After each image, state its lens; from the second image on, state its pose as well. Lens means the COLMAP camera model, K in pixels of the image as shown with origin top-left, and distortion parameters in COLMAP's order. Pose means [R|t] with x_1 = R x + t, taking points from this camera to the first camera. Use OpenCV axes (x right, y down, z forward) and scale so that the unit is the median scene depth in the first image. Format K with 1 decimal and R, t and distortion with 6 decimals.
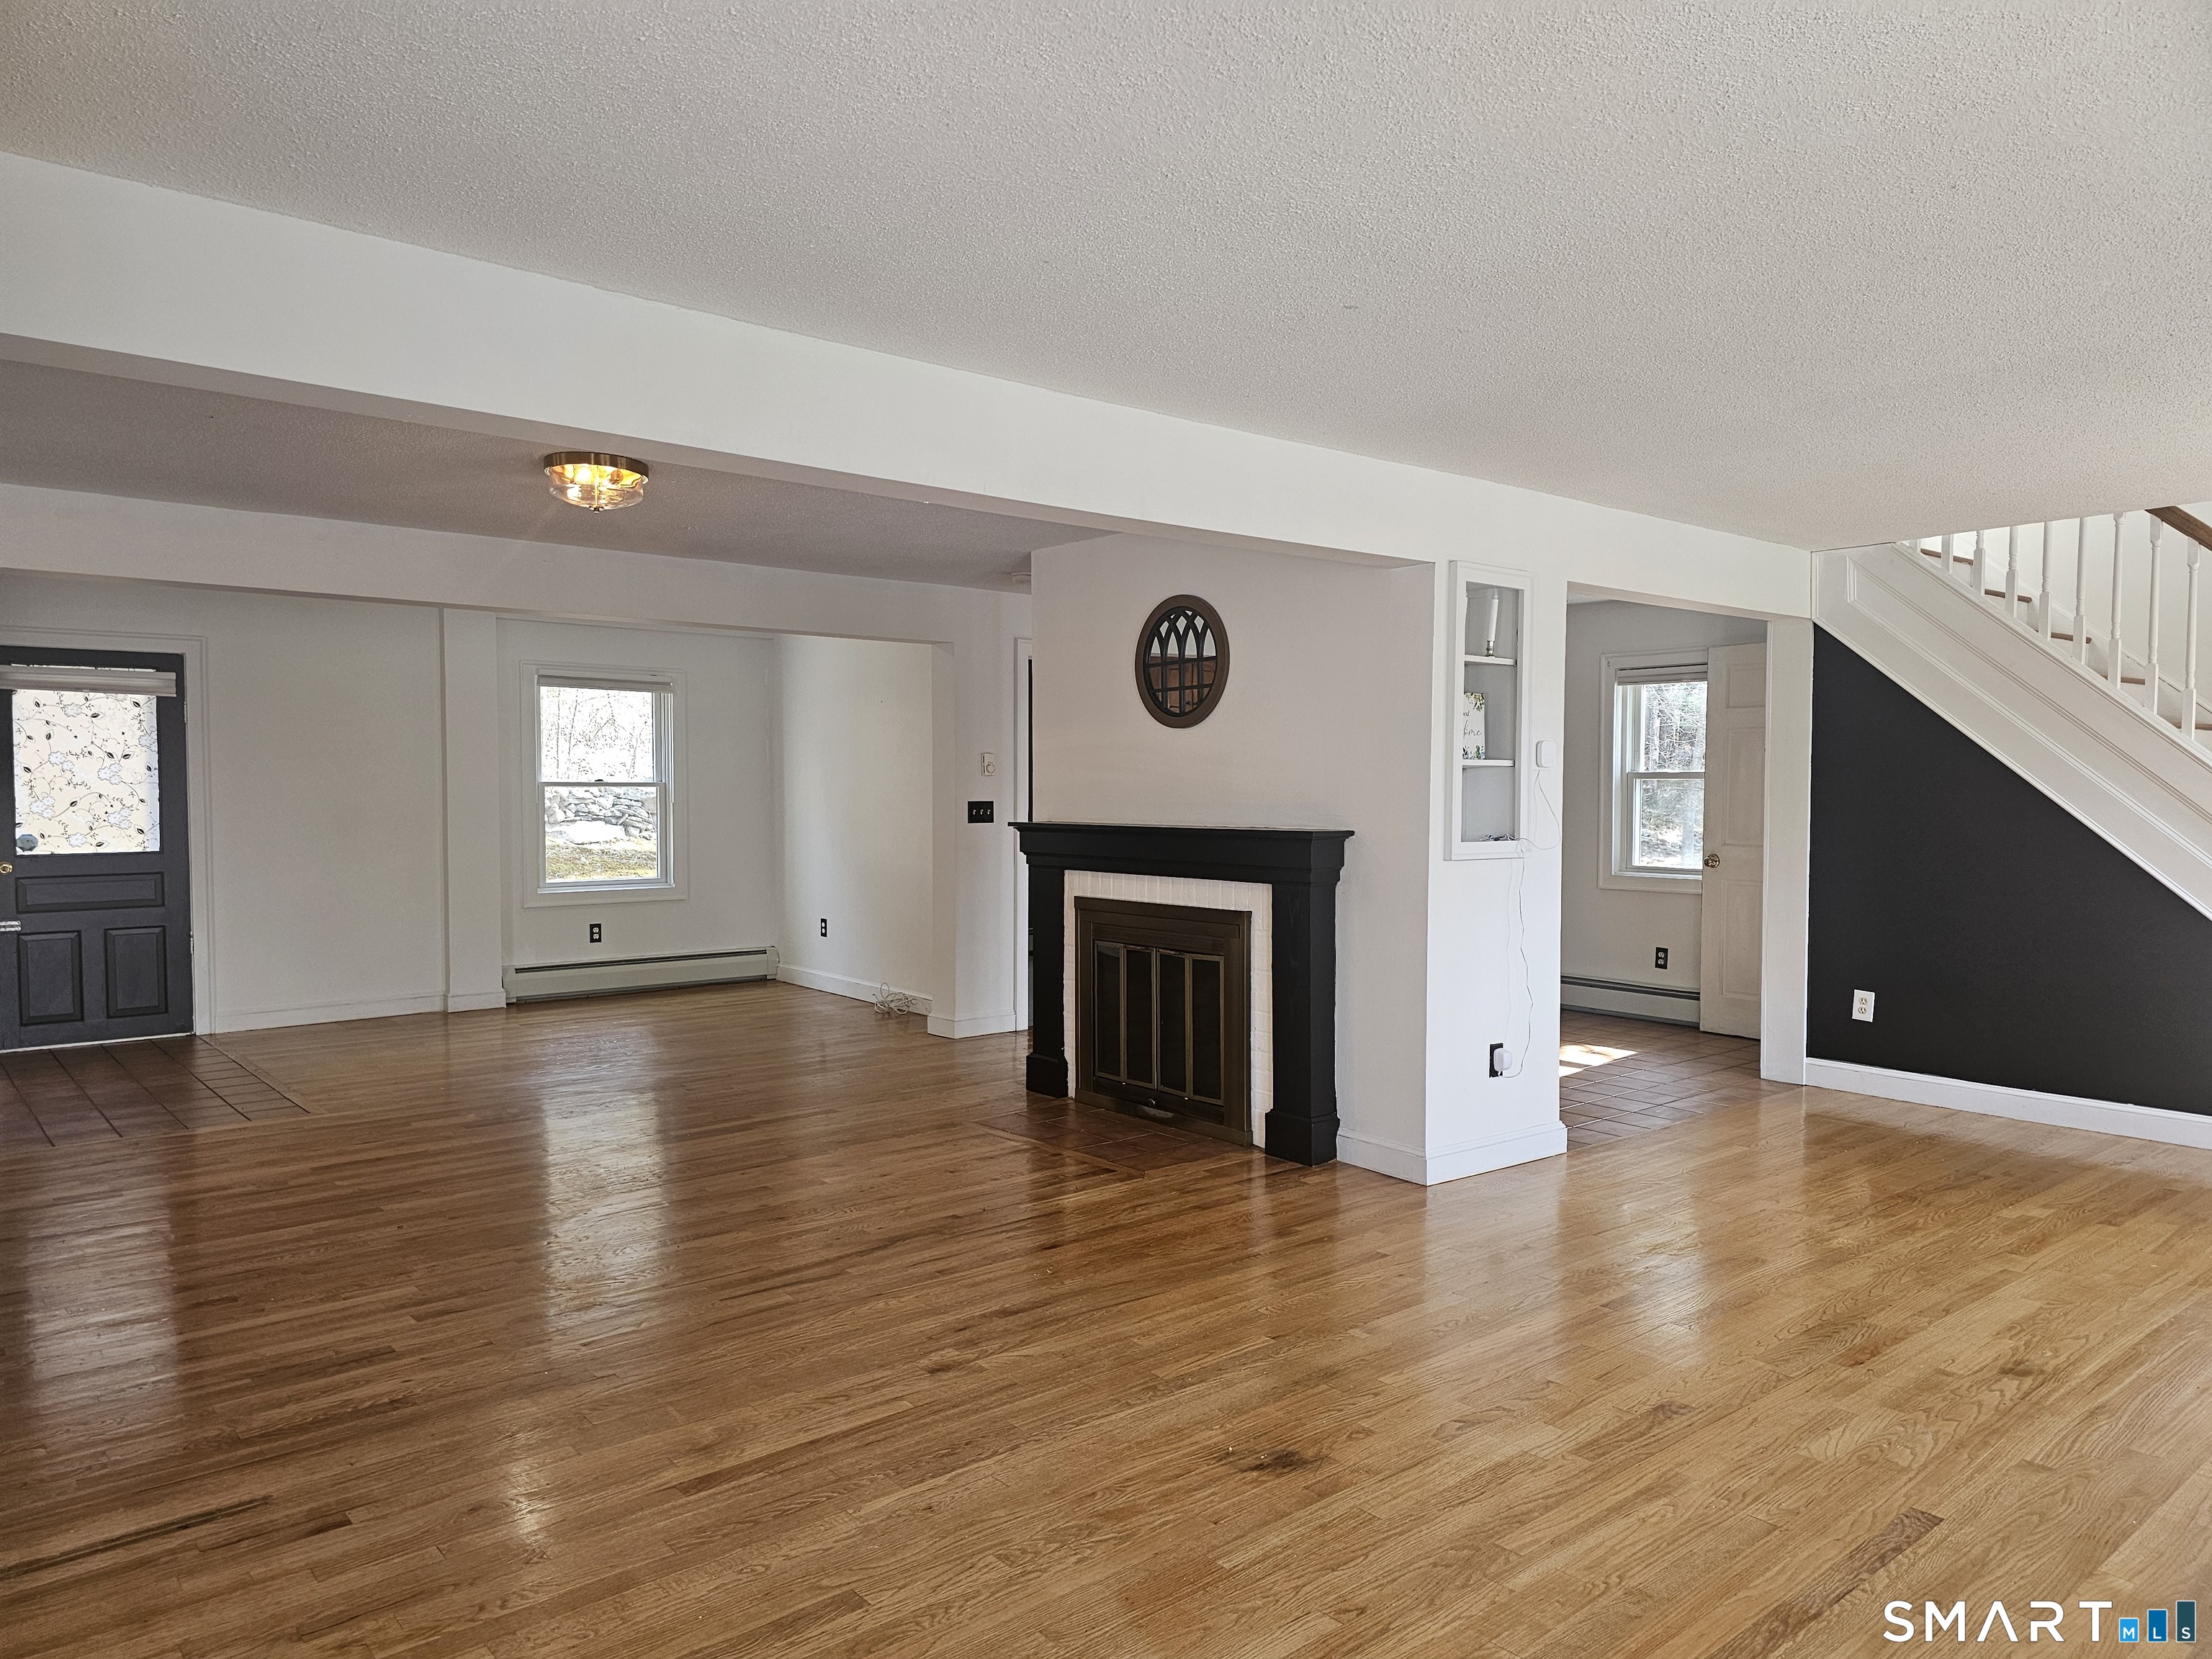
lens RADIAL K [[1476.9, 0, 1100.7], [0, 1476.9, 836.7], [0, 0, 1]] dist [0.071567, -0.067196]
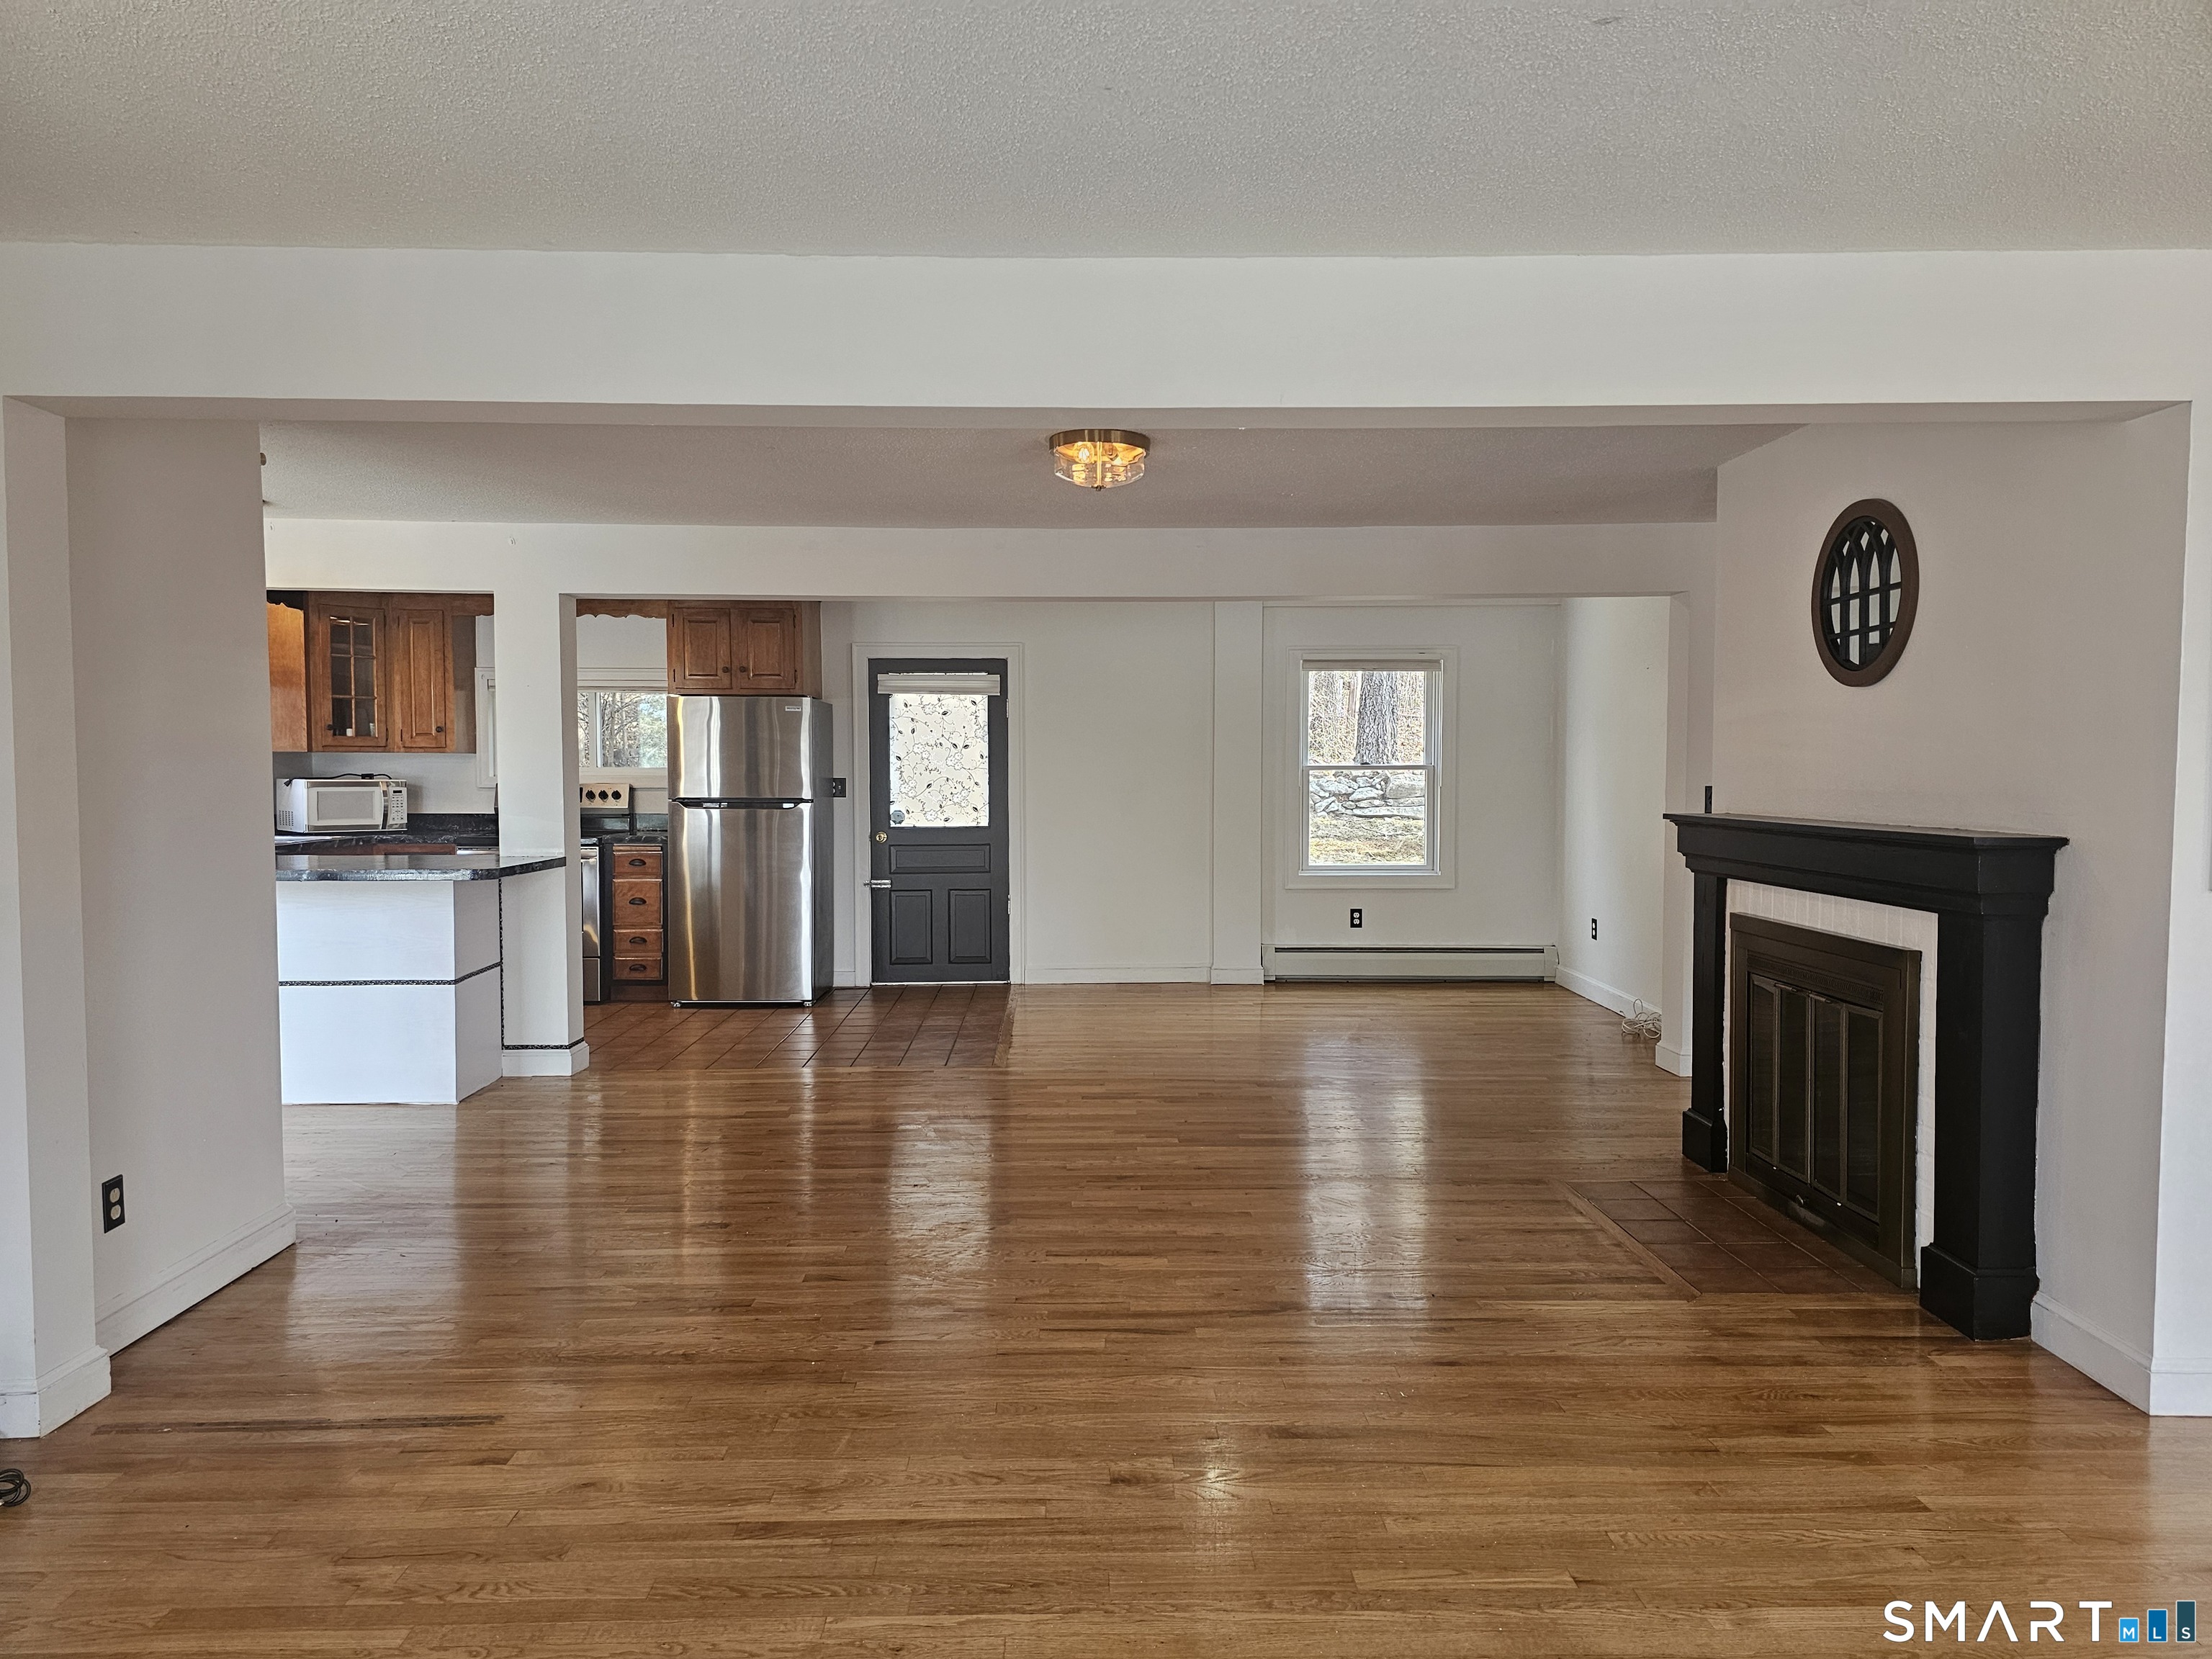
lens RADIAL K [[1476.9, 0, 1094.3], [0, 1476.9, 831.4], [0, 0, 1]] dist [0.071567, -0.067196]
pose [[0.775558, 0.024396, -0.630805, 0.215234], [-0.018312, 0.999702, 0.016149, -0.008310], [0.631011, -0.000973, 0.775773, 0.190572]]
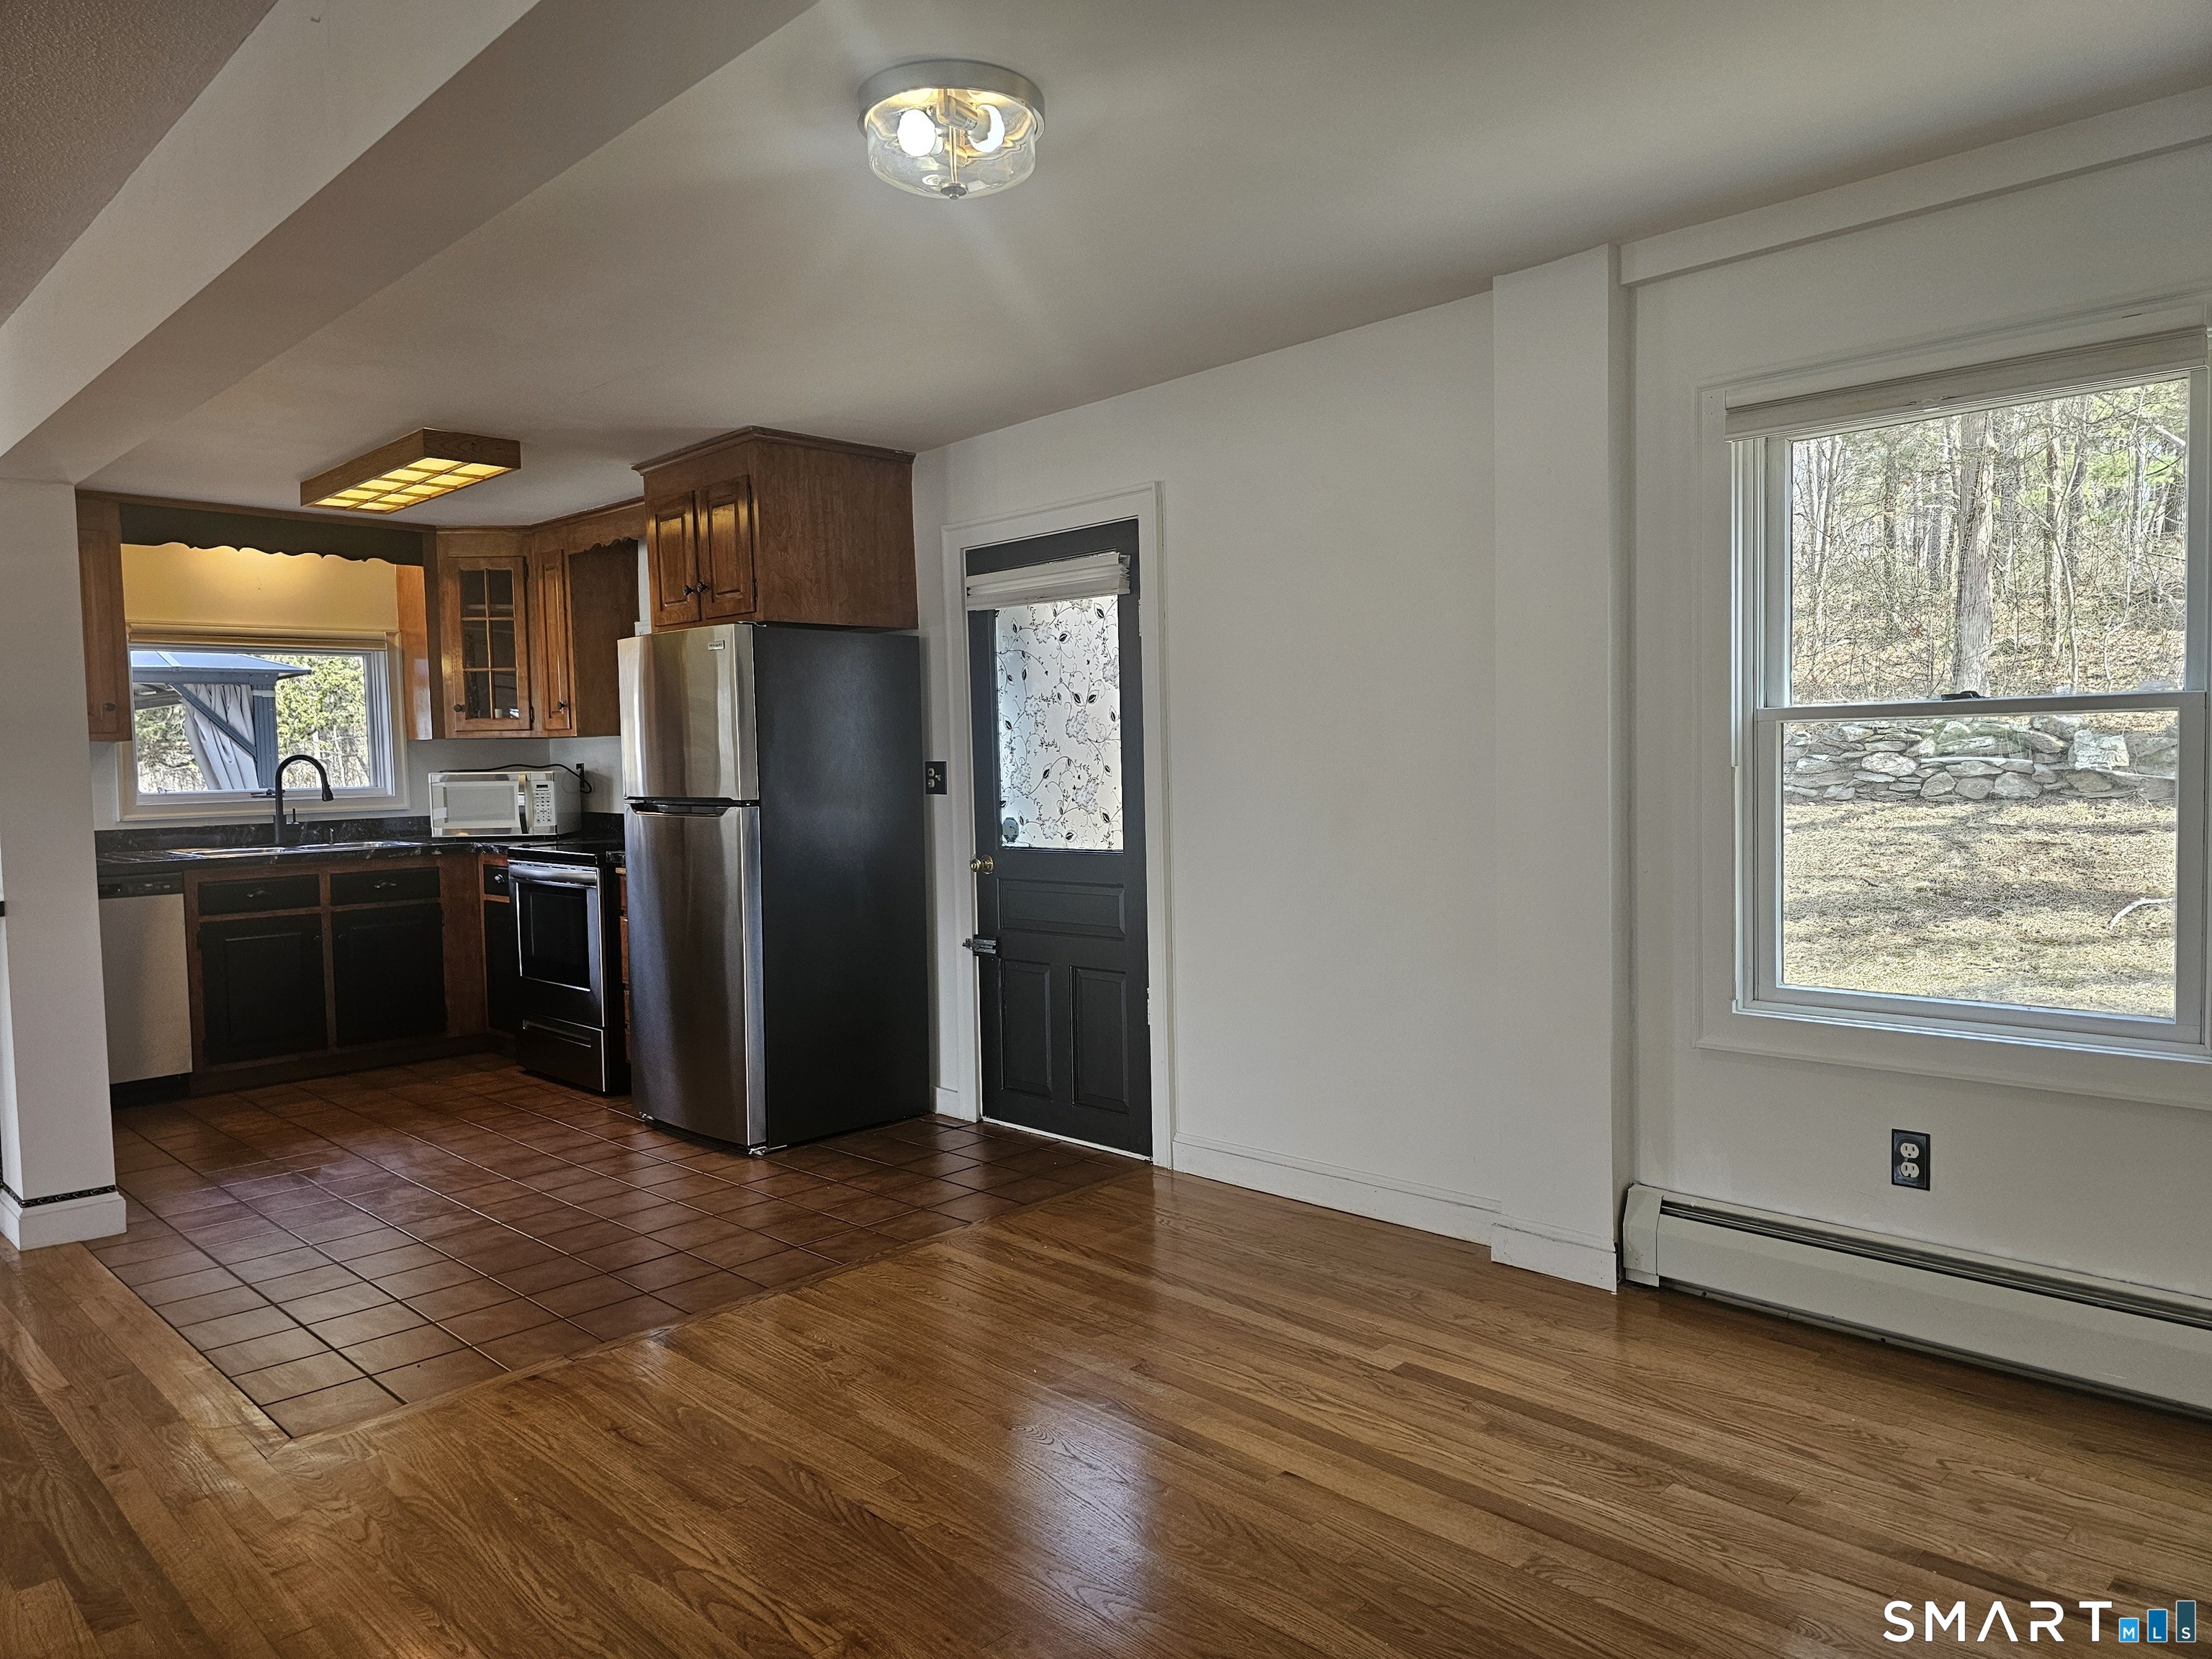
lens RADIAL K [[1476.9, 0, 1097.2], [0, 1476.9, 833.8], [0, 0, 1]] dist [0.071567, -0.067196]
pose [[0.083114, 0.045286, -0.995511, -0.038725], [-0.011338, 0.998945, 0.044496, -0.030134], [0.996476, 0.007589, 0.083540, 1.181147]]
